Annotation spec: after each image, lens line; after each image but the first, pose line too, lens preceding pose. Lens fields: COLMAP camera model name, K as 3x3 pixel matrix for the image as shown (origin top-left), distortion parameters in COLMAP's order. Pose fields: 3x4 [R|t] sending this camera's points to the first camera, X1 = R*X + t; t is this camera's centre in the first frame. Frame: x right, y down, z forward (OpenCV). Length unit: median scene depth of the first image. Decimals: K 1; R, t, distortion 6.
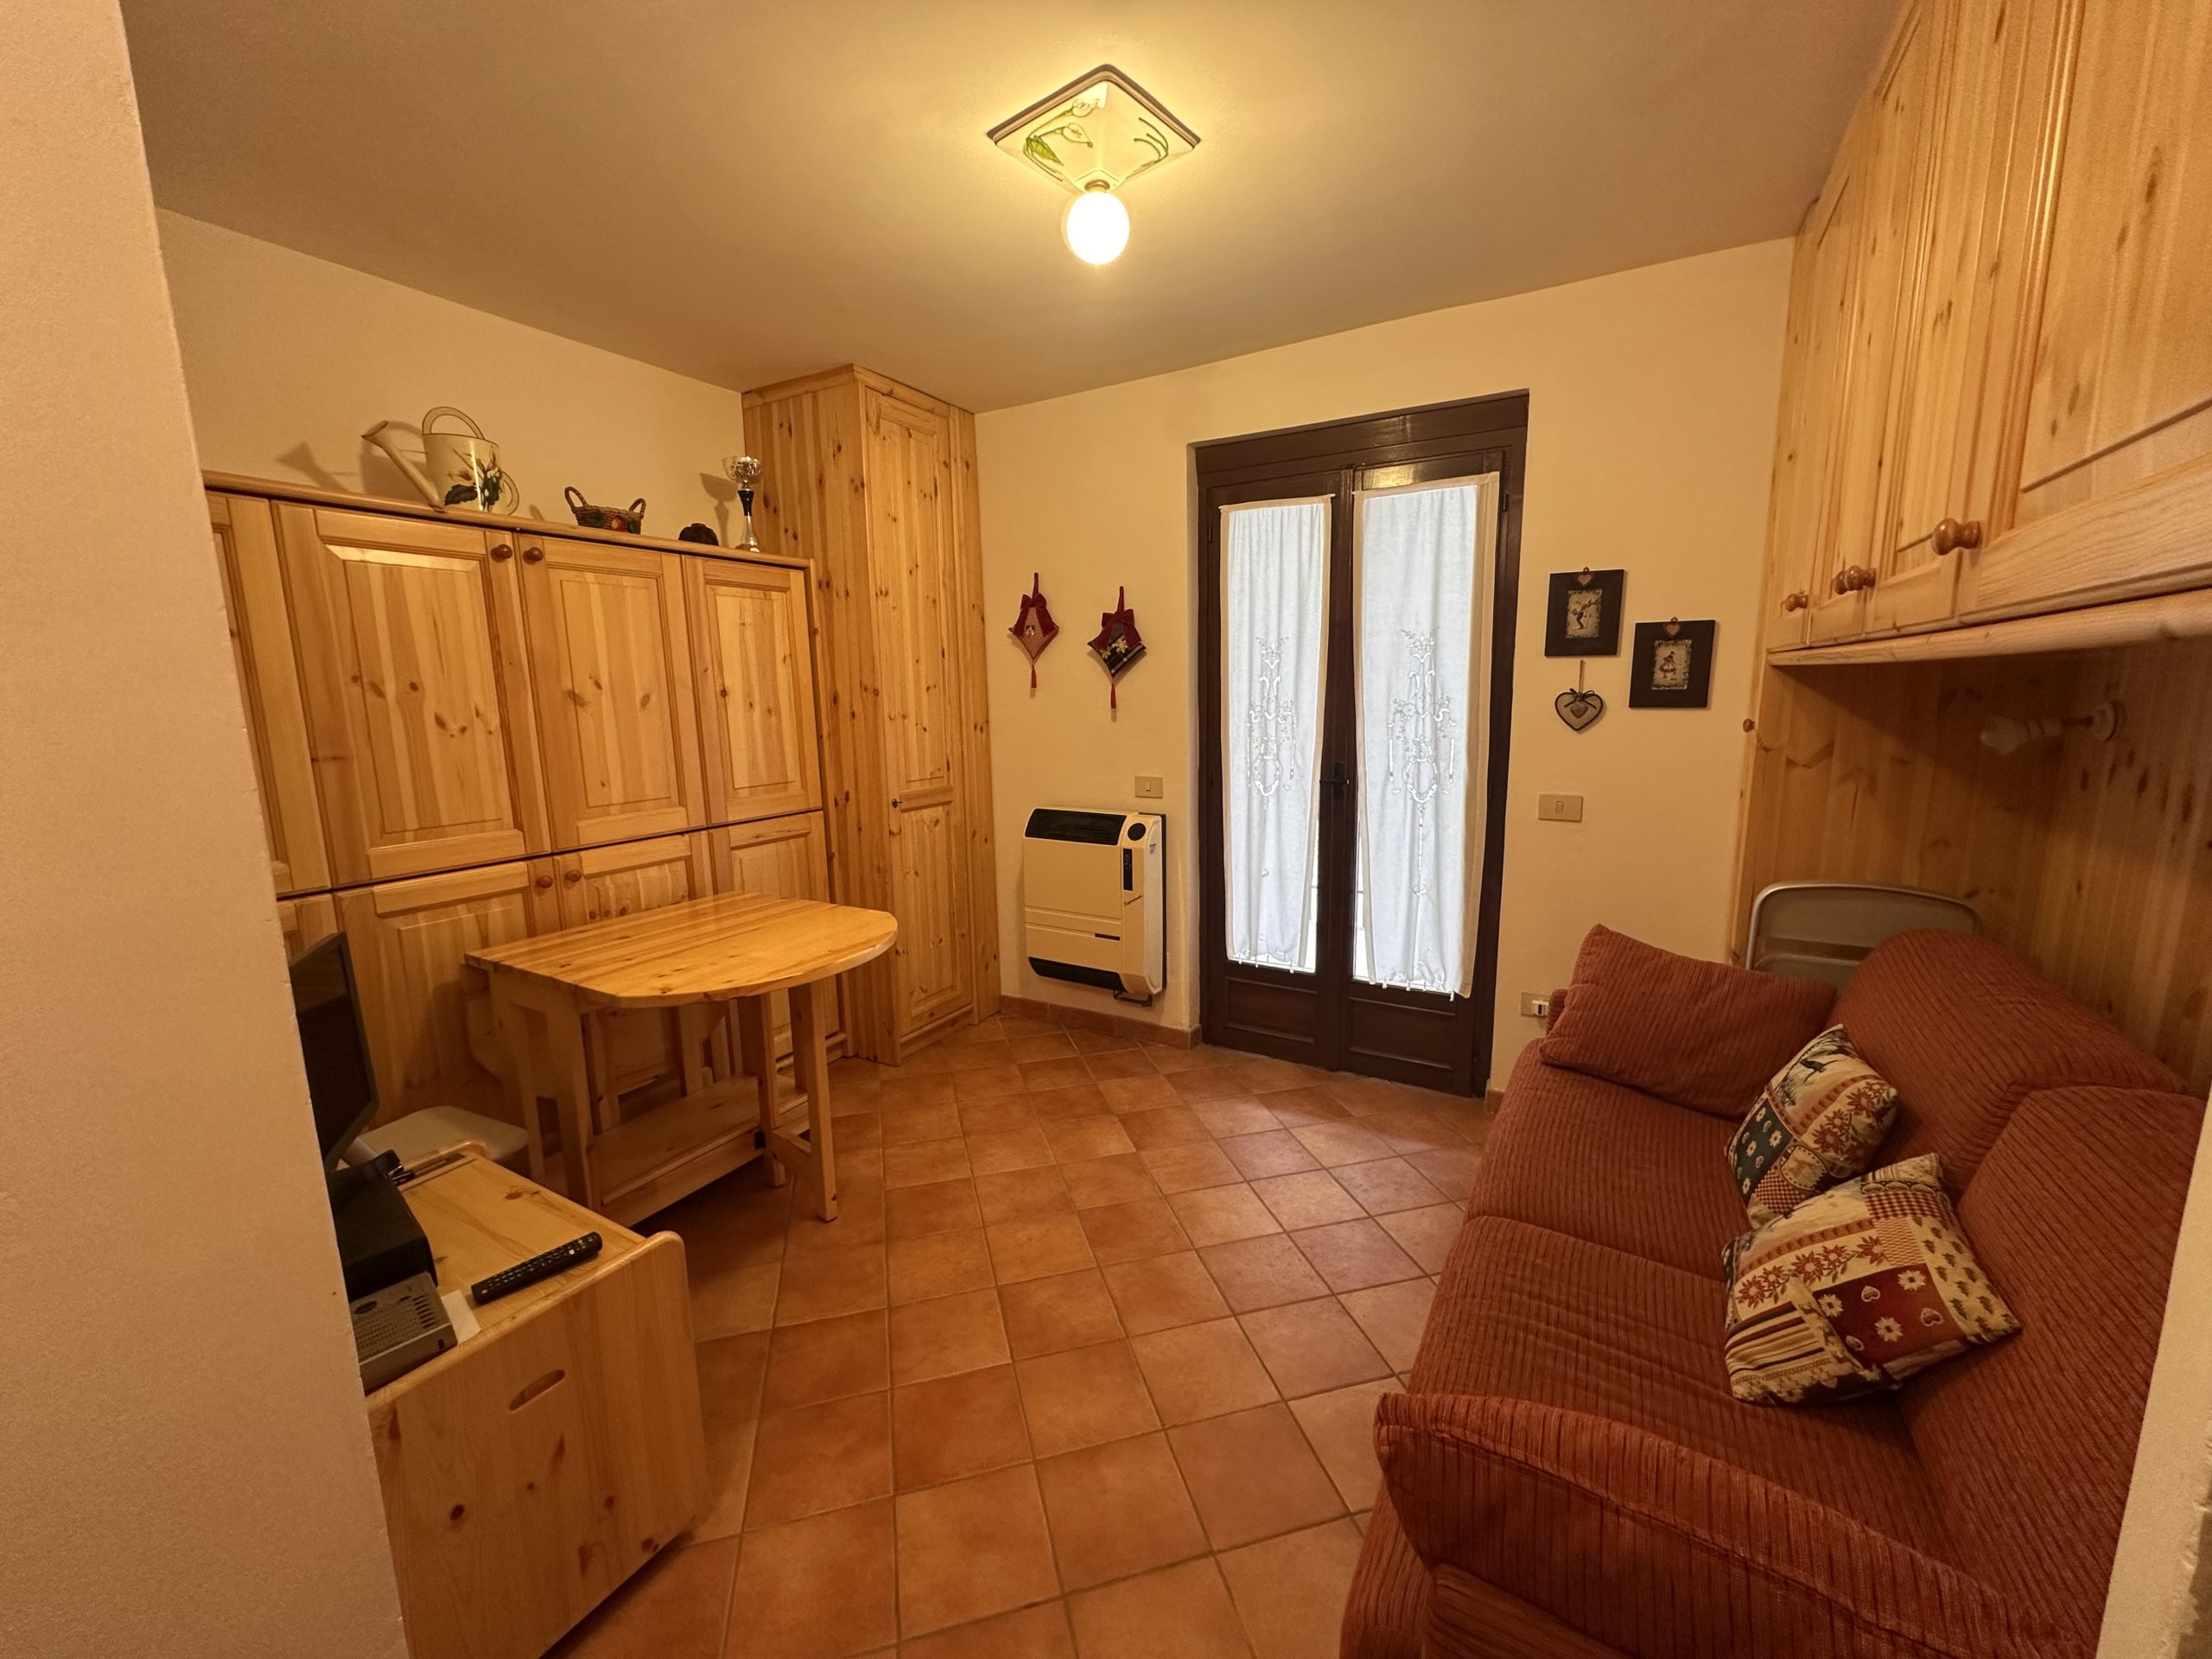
lens RADIAL K [[881.2, 0, 1105.5], [0, 881.2, 828.3], [0, 0, 1]] dist [-0.002437, 0.000669]
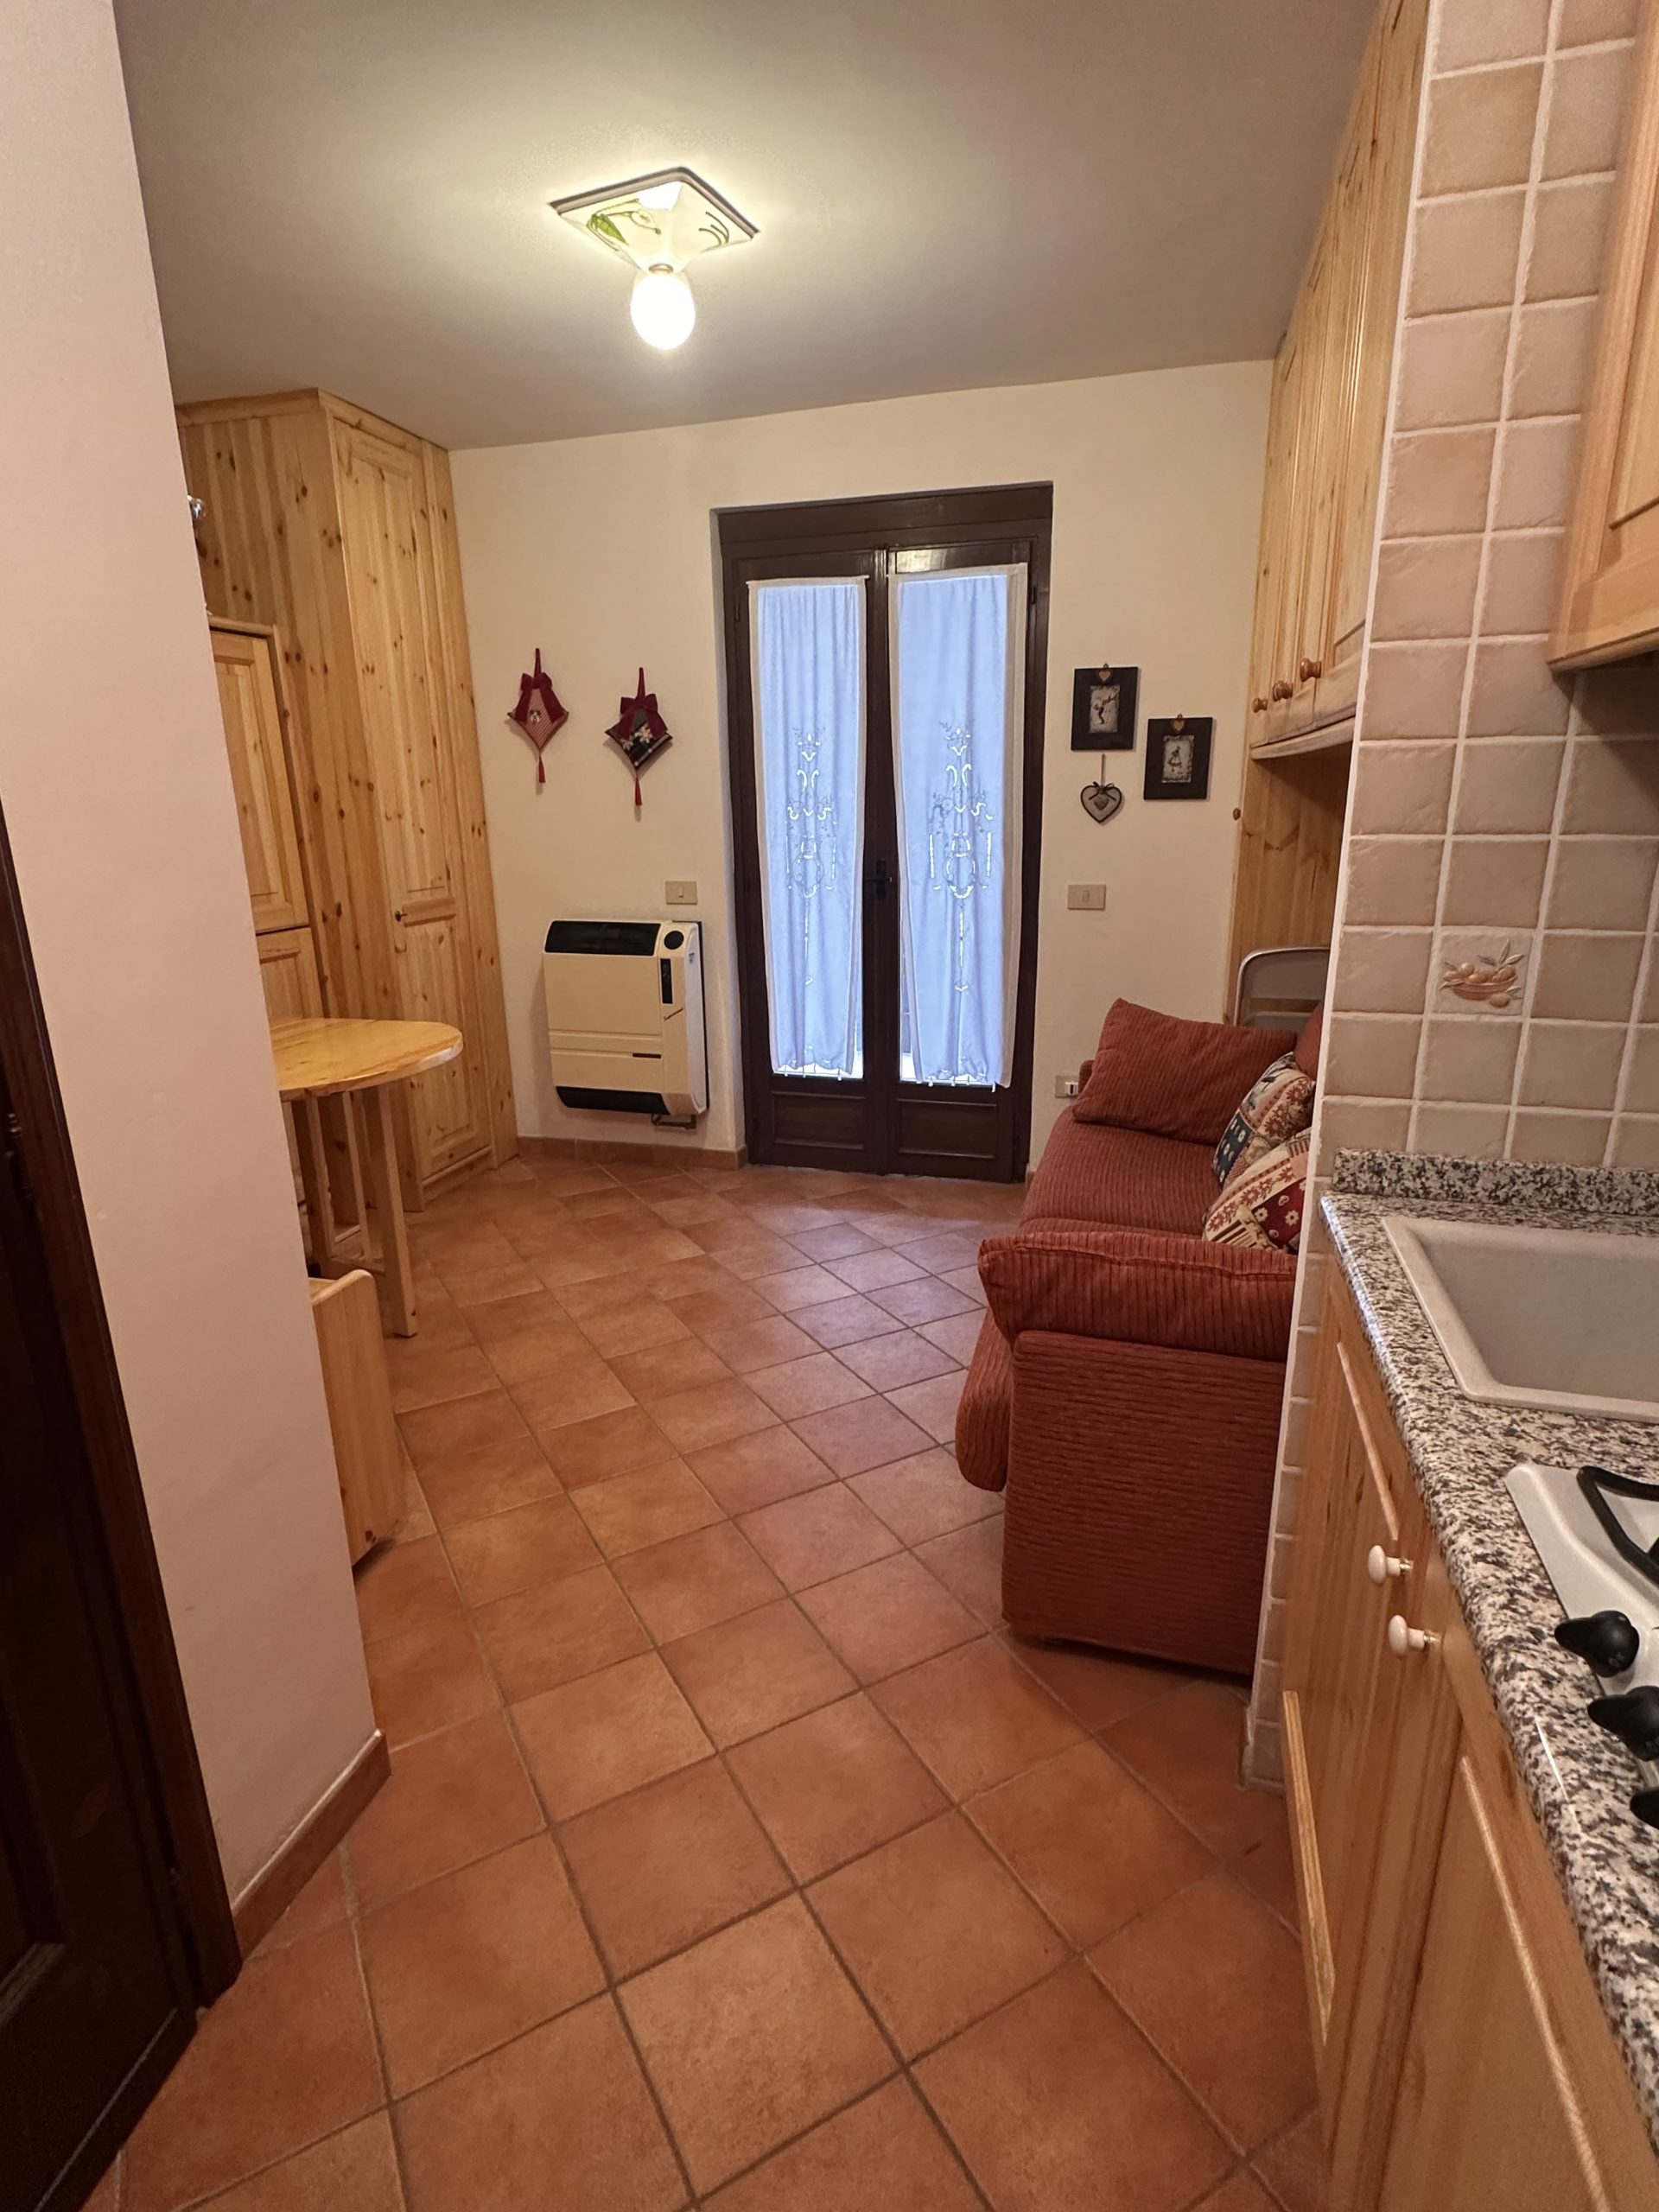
lens RADIAL K [[1141.9, 0, 822.7], [0, 1141.9, 1109.7], [0, 0, 1]] dist [-0.000660, 0.000172]
pose [[0.968460, -0.067216, 0.239934, -0.149131], [0.040055, 0.992402, 0.116336, 0.062428], [-0.245930, -0.103057, 0.963793, -0.295177]]
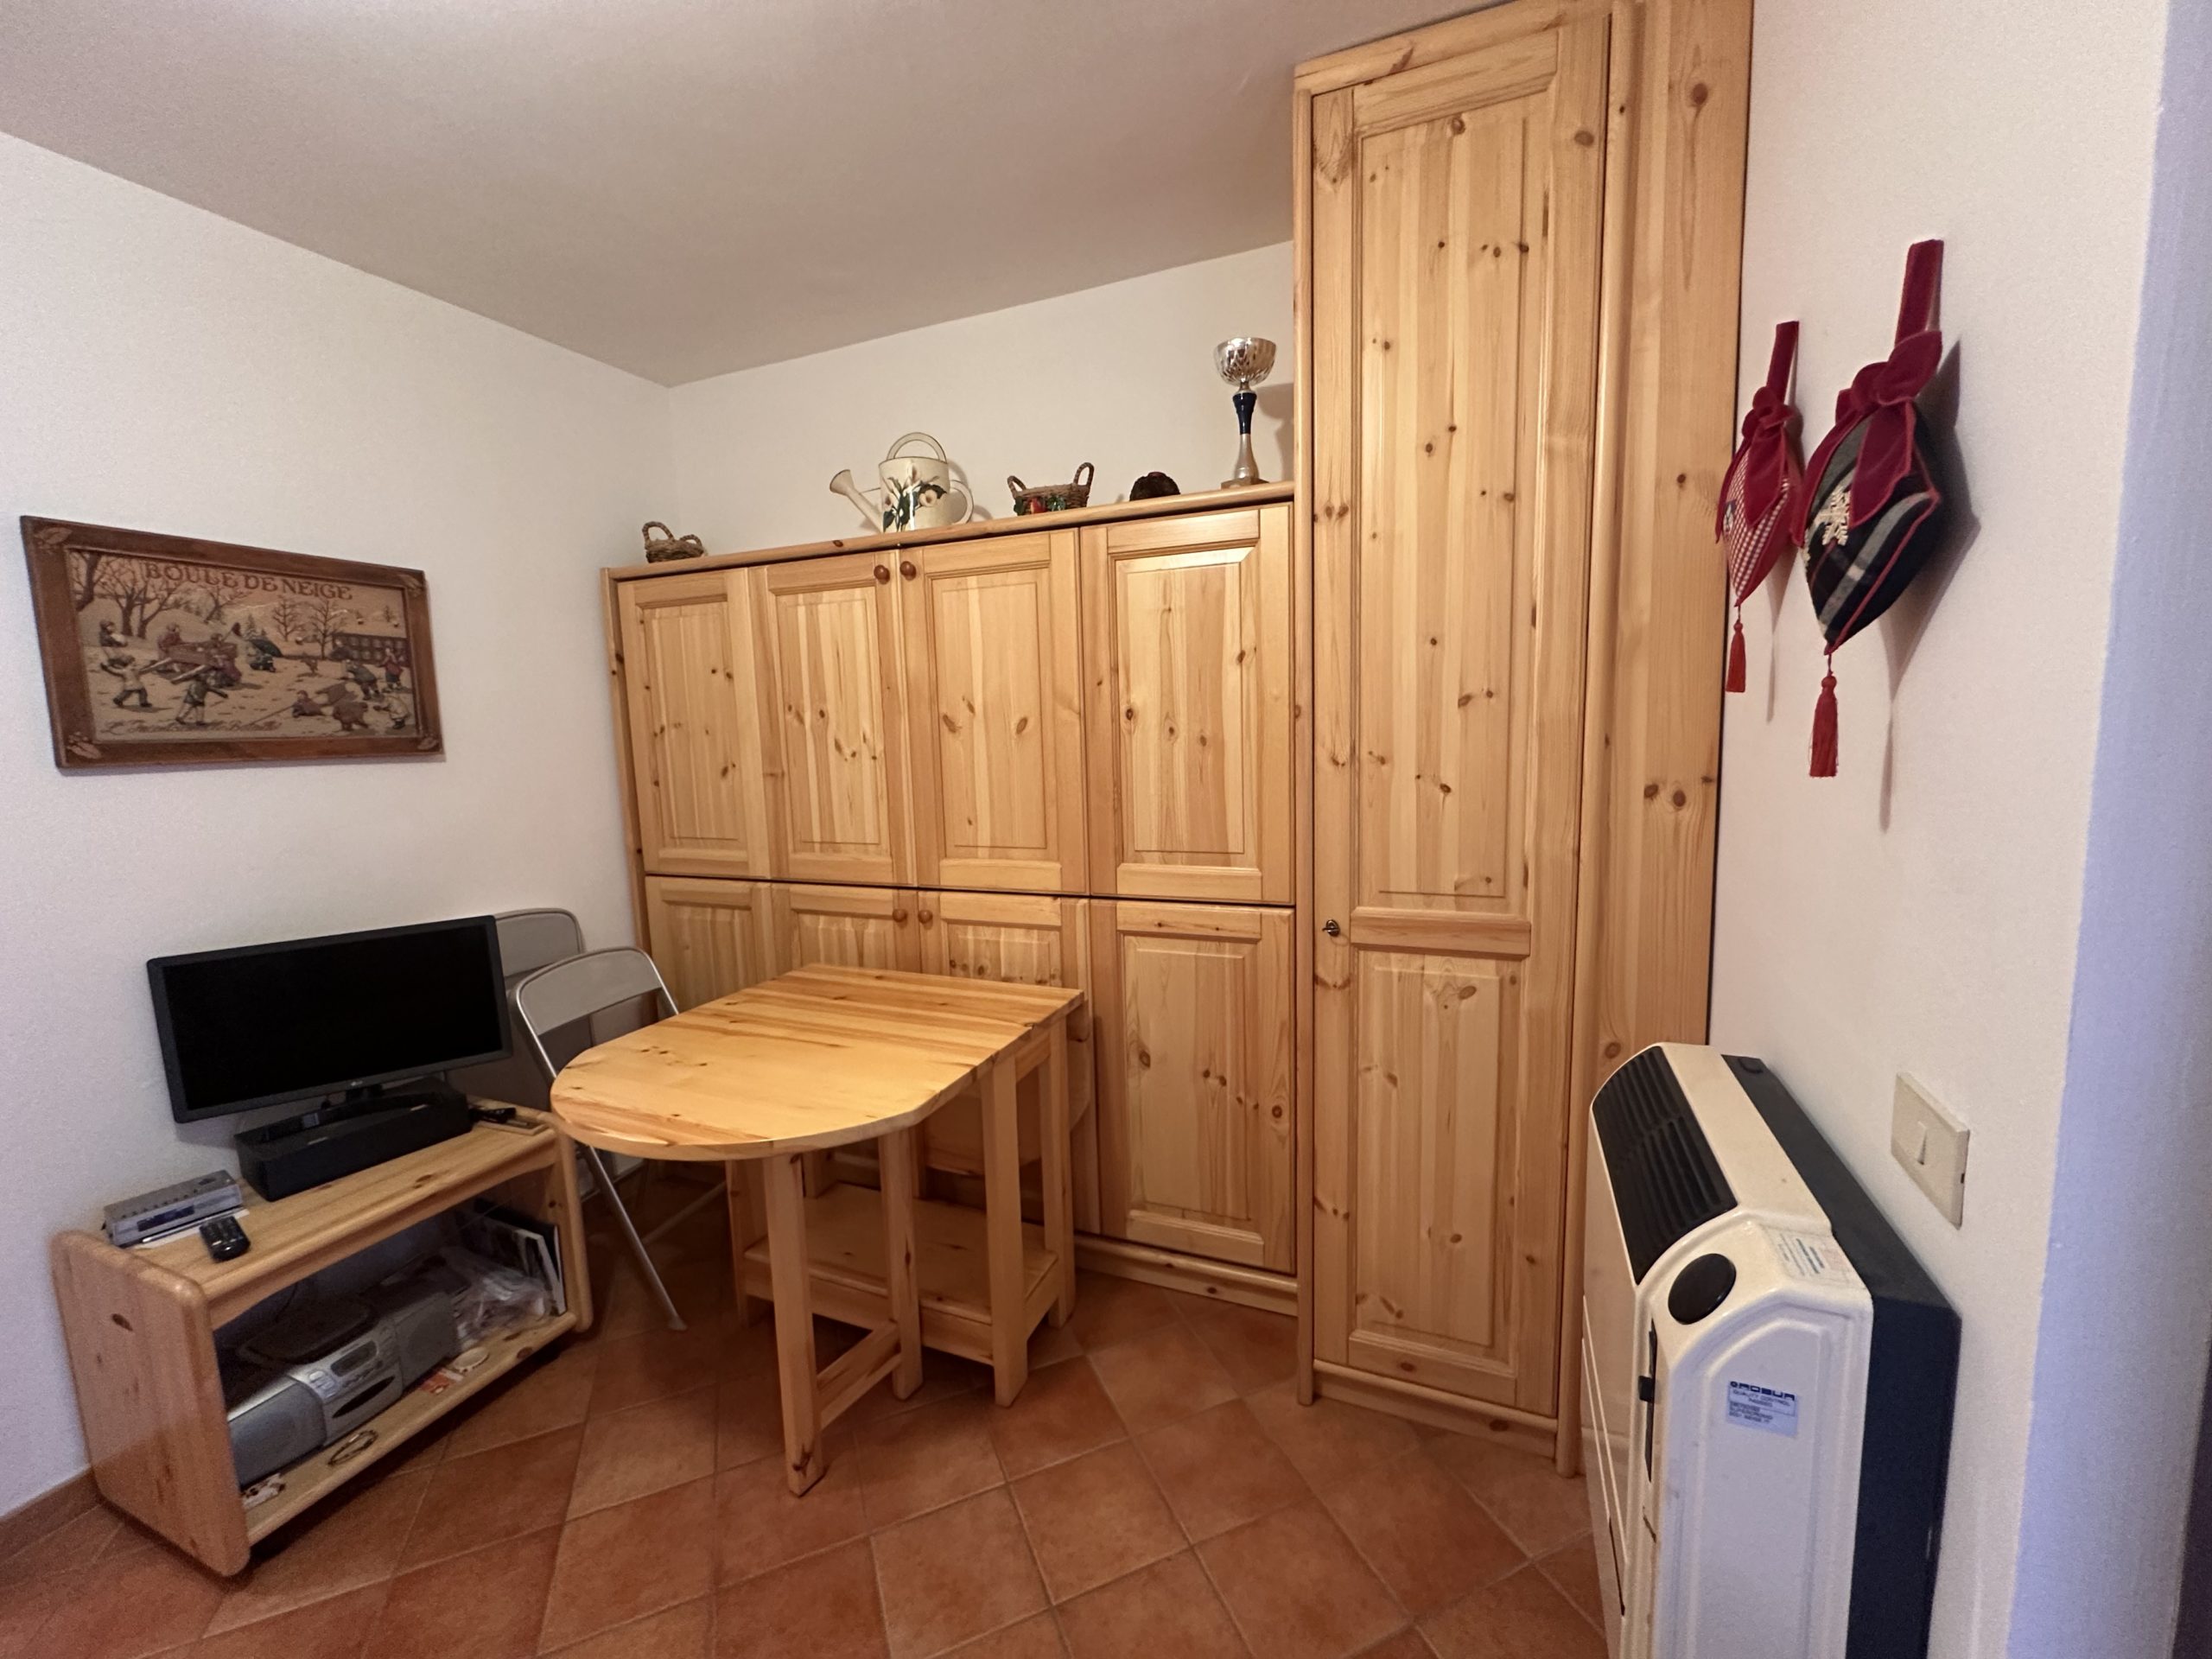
lens RADIAL K [[881.2, 0, 1106.4], [0, 881.2, 828.4], [0, 0, 1]] dist [-0.002437, 0.000669]
pose [[0.132896, 0.139813, -0.981219, 0.305072], [-0.125528, 0.984403, 0.123265, -0.170858], [0.983149, 0.106789, 0.148374, 1.024802]]
